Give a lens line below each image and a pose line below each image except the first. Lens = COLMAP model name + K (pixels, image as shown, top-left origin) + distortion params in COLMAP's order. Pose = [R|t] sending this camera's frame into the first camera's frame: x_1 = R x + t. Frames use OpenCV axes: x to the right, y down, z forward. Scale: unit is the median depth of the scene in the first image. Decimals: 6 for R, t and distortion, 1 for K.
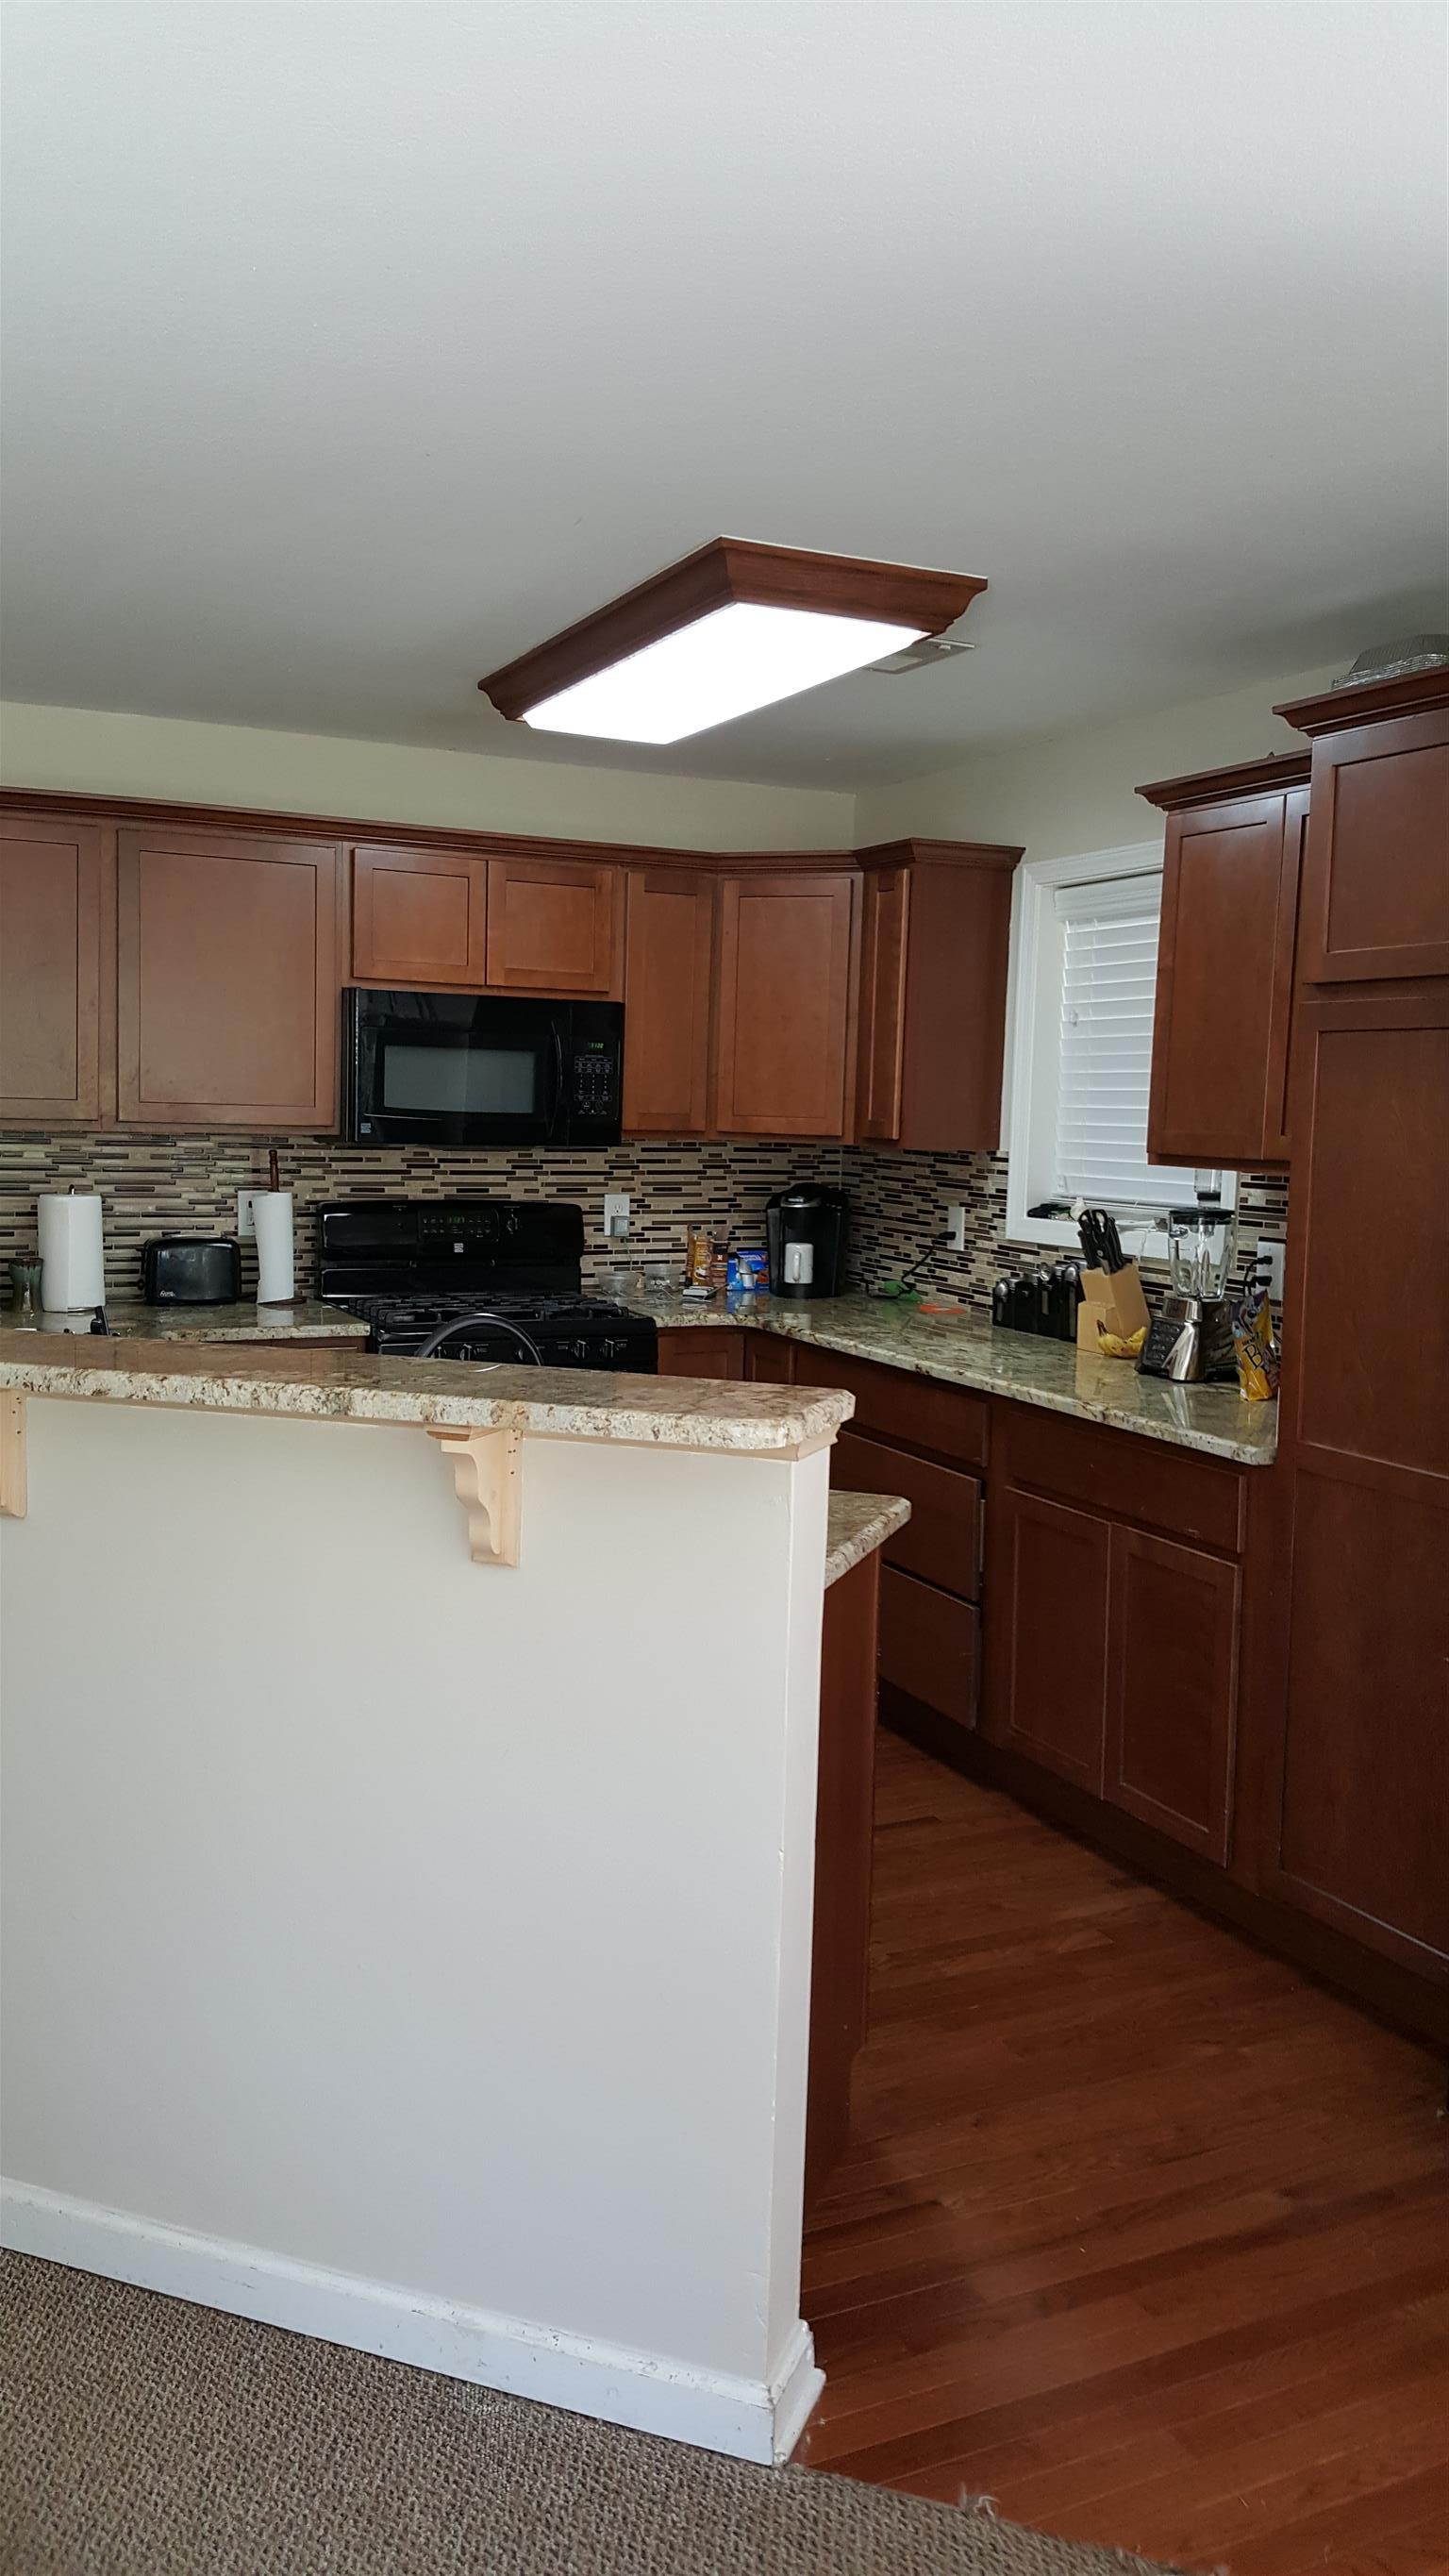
lens RADIAL K [[1904.6, 0, 728.0], [0, 1904.6, 1237.9], [0, 0, 1]] dist [0.175727, -0.000022]
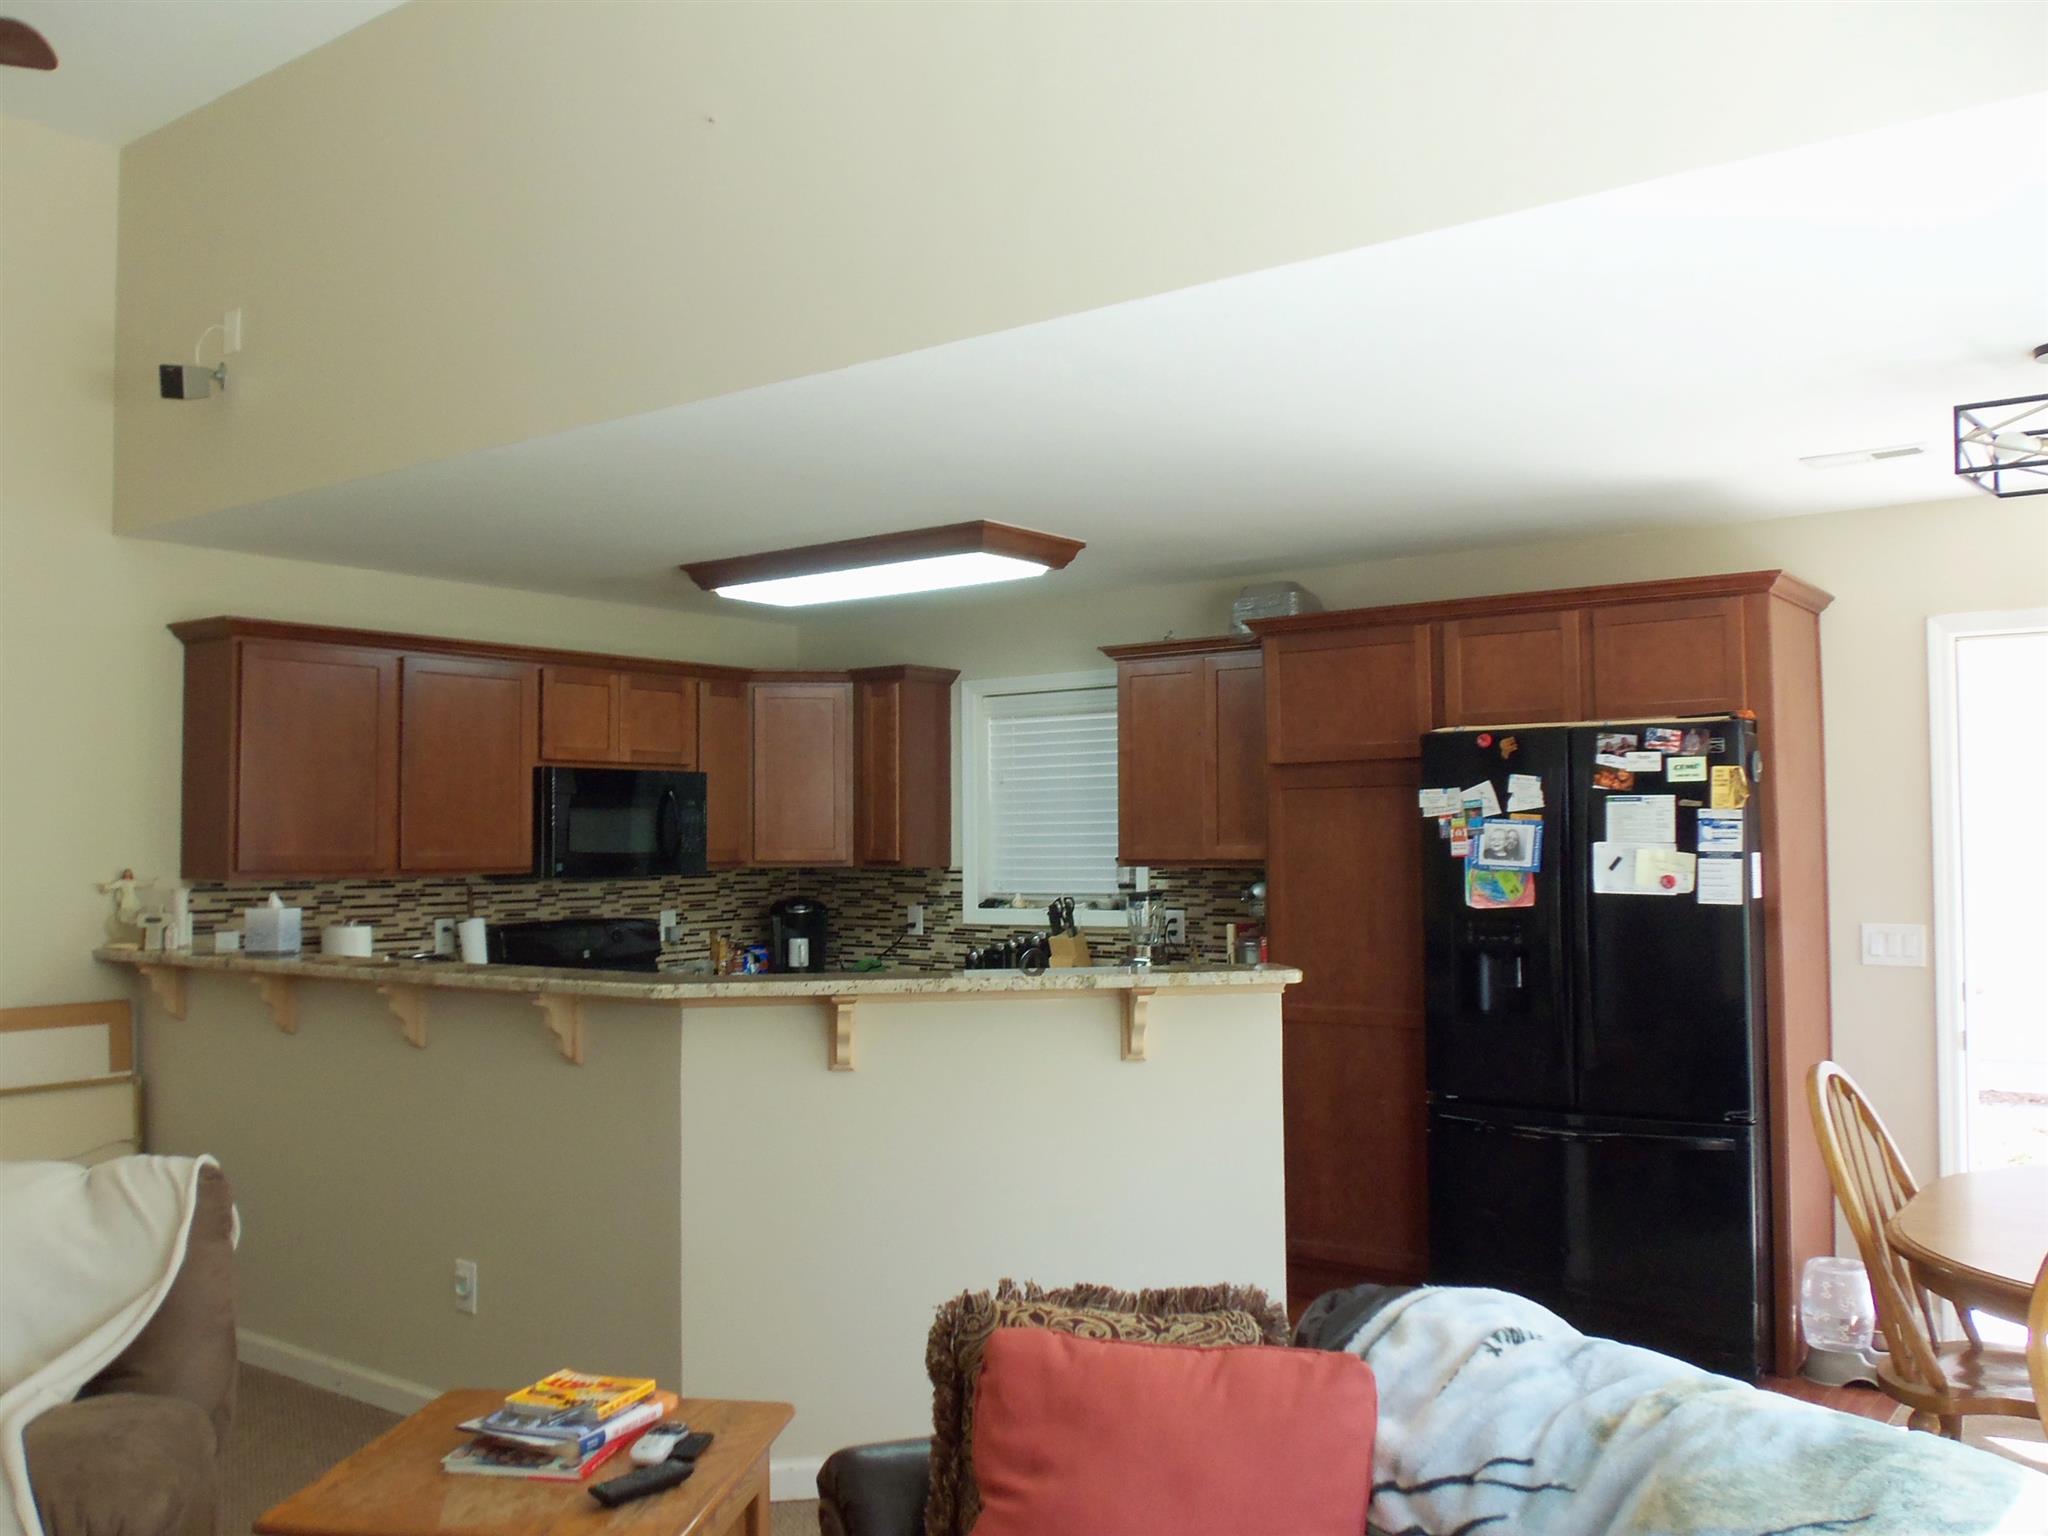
lens RADIAL K [[1747.4, 0, 999.2], [0, 1747.4, 770.3], [0, 0, 1]] dist [-0.024713, 0.004761]
pose [[0.889588, -0.015246, 0.456510, -0.443874], [0.065874, 0.993277, -0.095194, 0.012855], [-0.451989, 0.114756, 0.884611, -0.240982]]
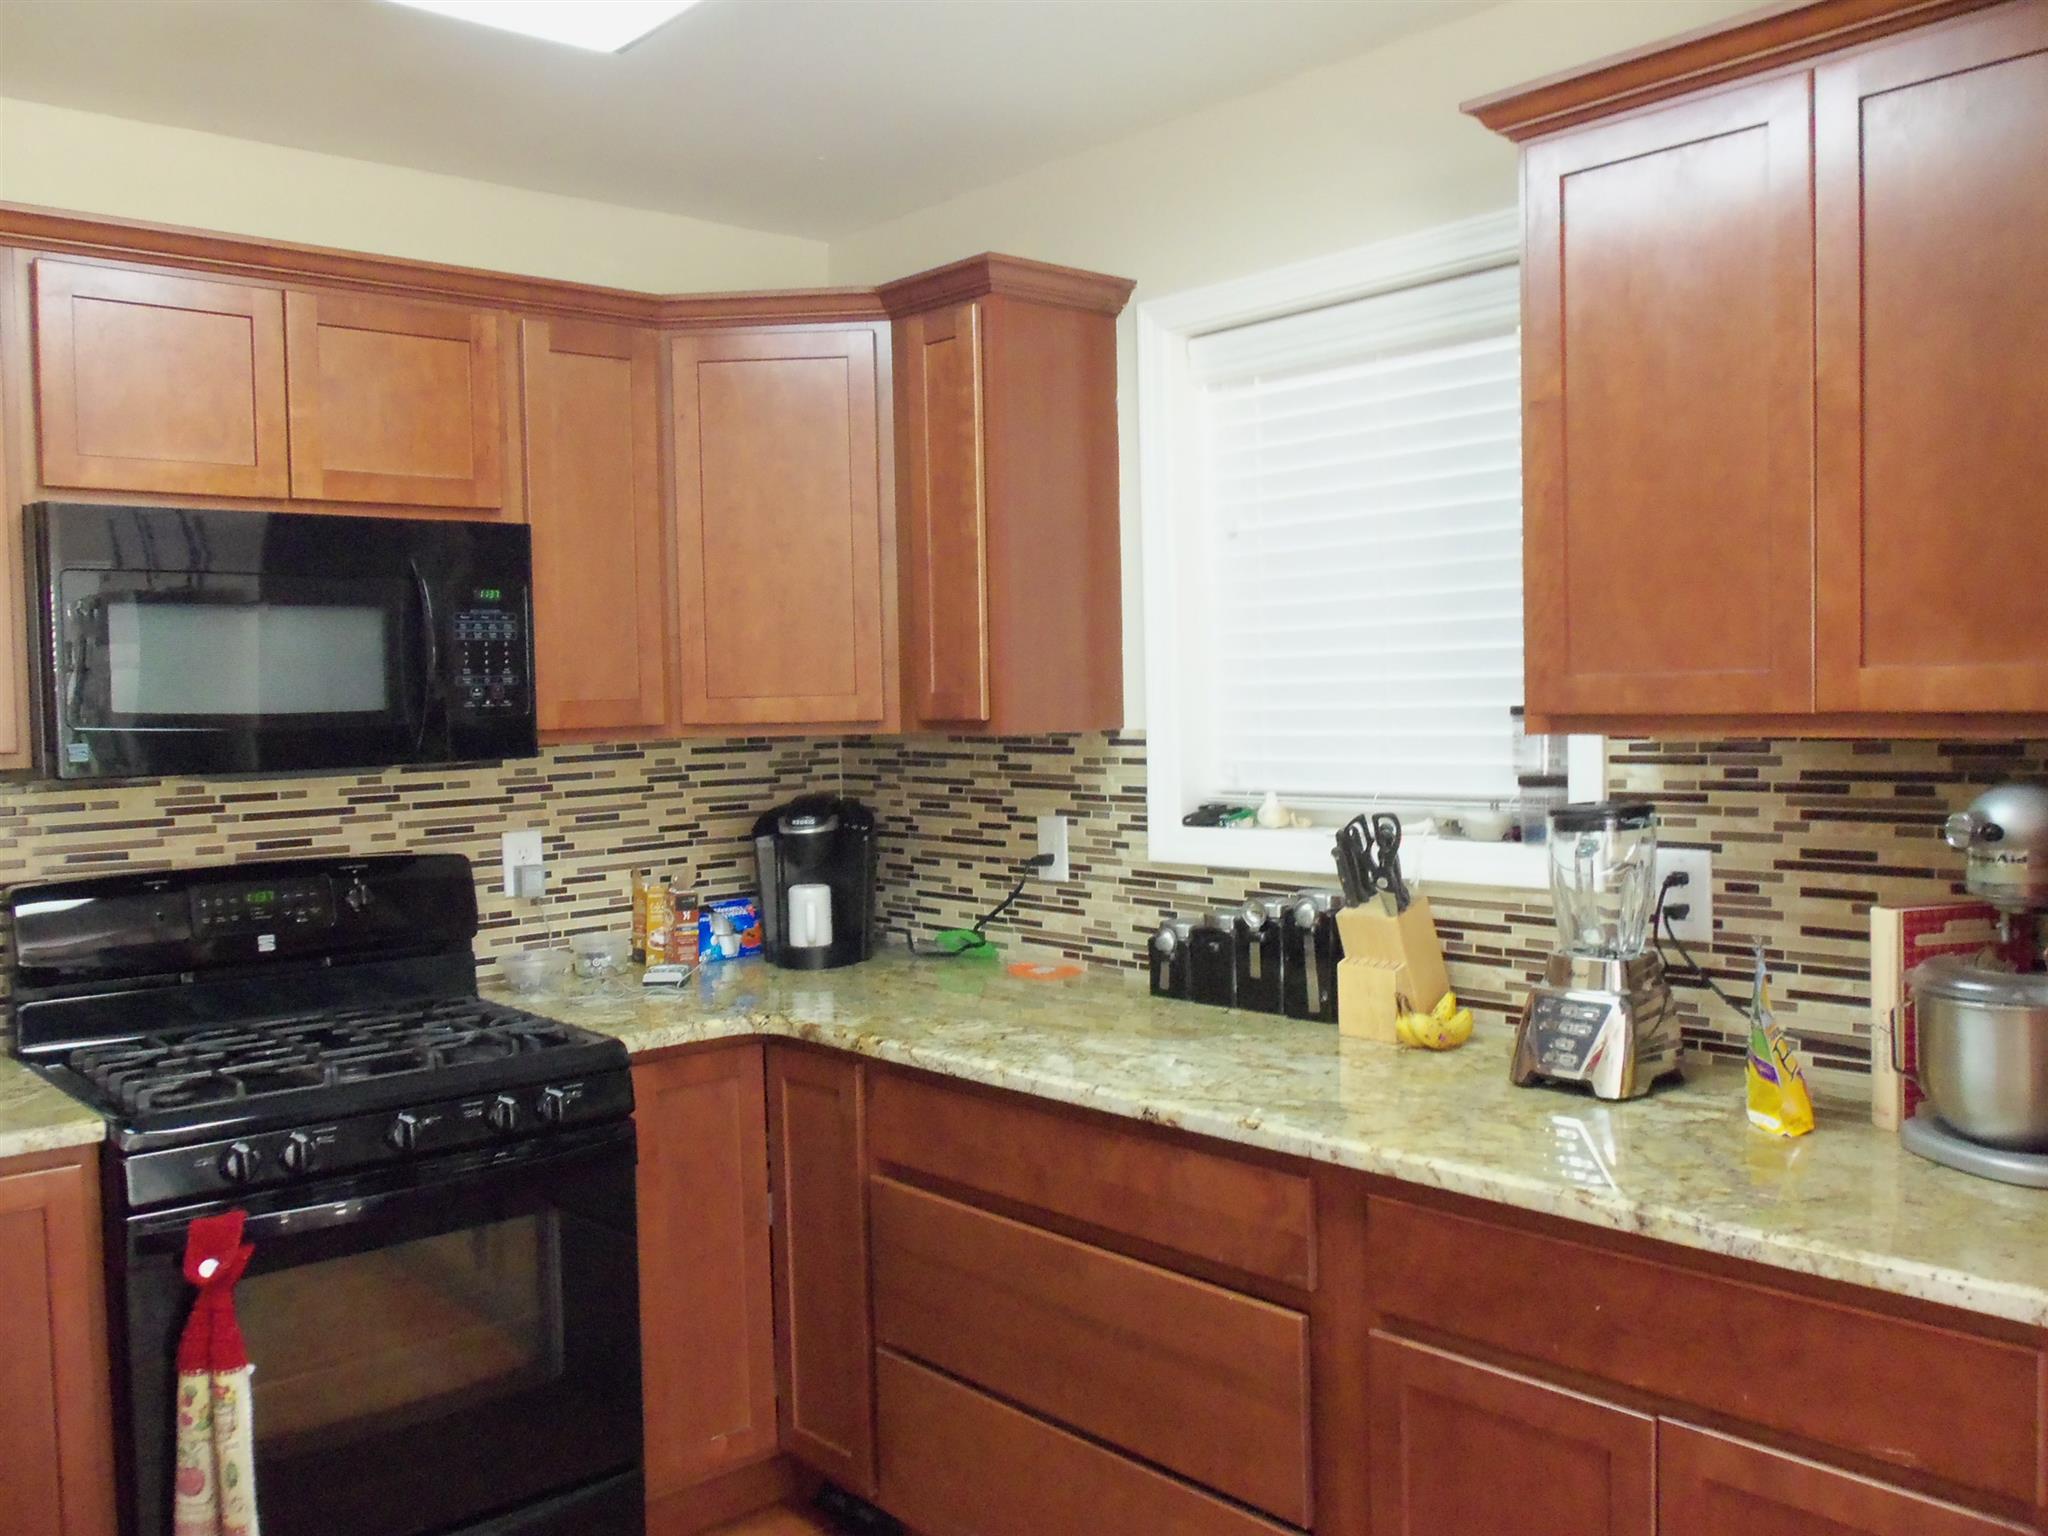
lens RADIAL K [[1747.4, 0, 999.2], [0, 1747.4, 770.3], [0, 0, 1]] dist [-0.024713, 0.004761]
pose [[0.962196, -0.062321, 0.265133, -0.061566], [0.070059, 0.997346, -0.019817, -0.021902], [-0.263195, 0.037643, 0.964008, 0.414278]]
